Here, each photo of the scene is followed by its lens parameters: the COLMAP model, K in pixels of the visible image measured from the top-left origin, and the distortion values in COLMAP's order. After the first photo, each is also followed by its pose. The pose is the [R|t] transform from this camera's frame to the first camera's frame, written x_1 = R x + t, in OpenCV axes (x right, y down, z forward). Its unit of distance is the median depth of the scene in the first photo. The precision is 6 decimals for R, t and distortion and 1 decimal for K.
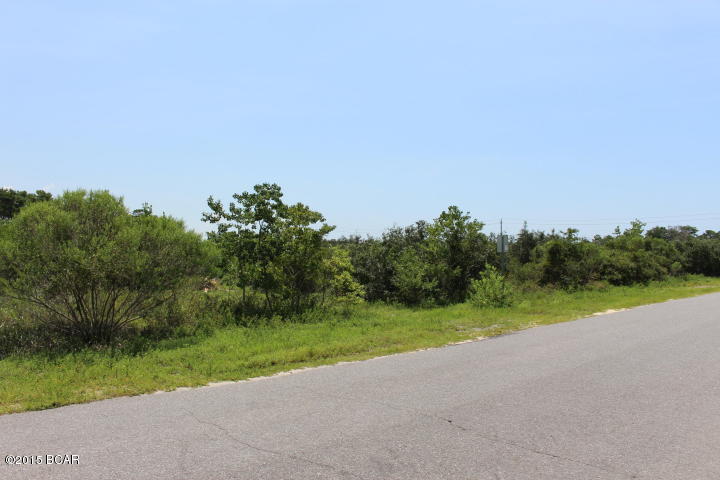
lens RADIAL K [[610.2, 0, 348.4], [0, 610.2, 241.8], [0, 0, 1]] dist [-0.166283, 0.129255]
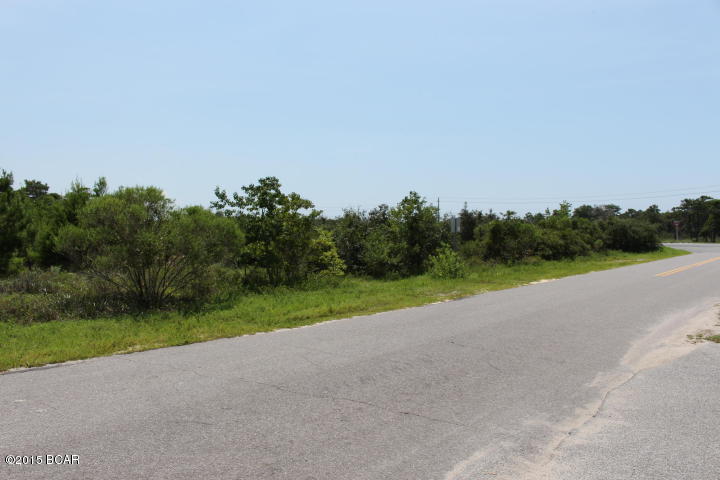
lens RADIAL K [[610.2, 0, 348.4], [0, 610.2, 241.8], [0, 0, 1]] dist [-0.166283, 0.129255]
pose [[0.994307, -0.004823, 0.106448, -0.078302], [0.000739, 0.999263, 0.038377, -0.009675], [-0.106554, -0.038079, 0.993577, -0.160628]]
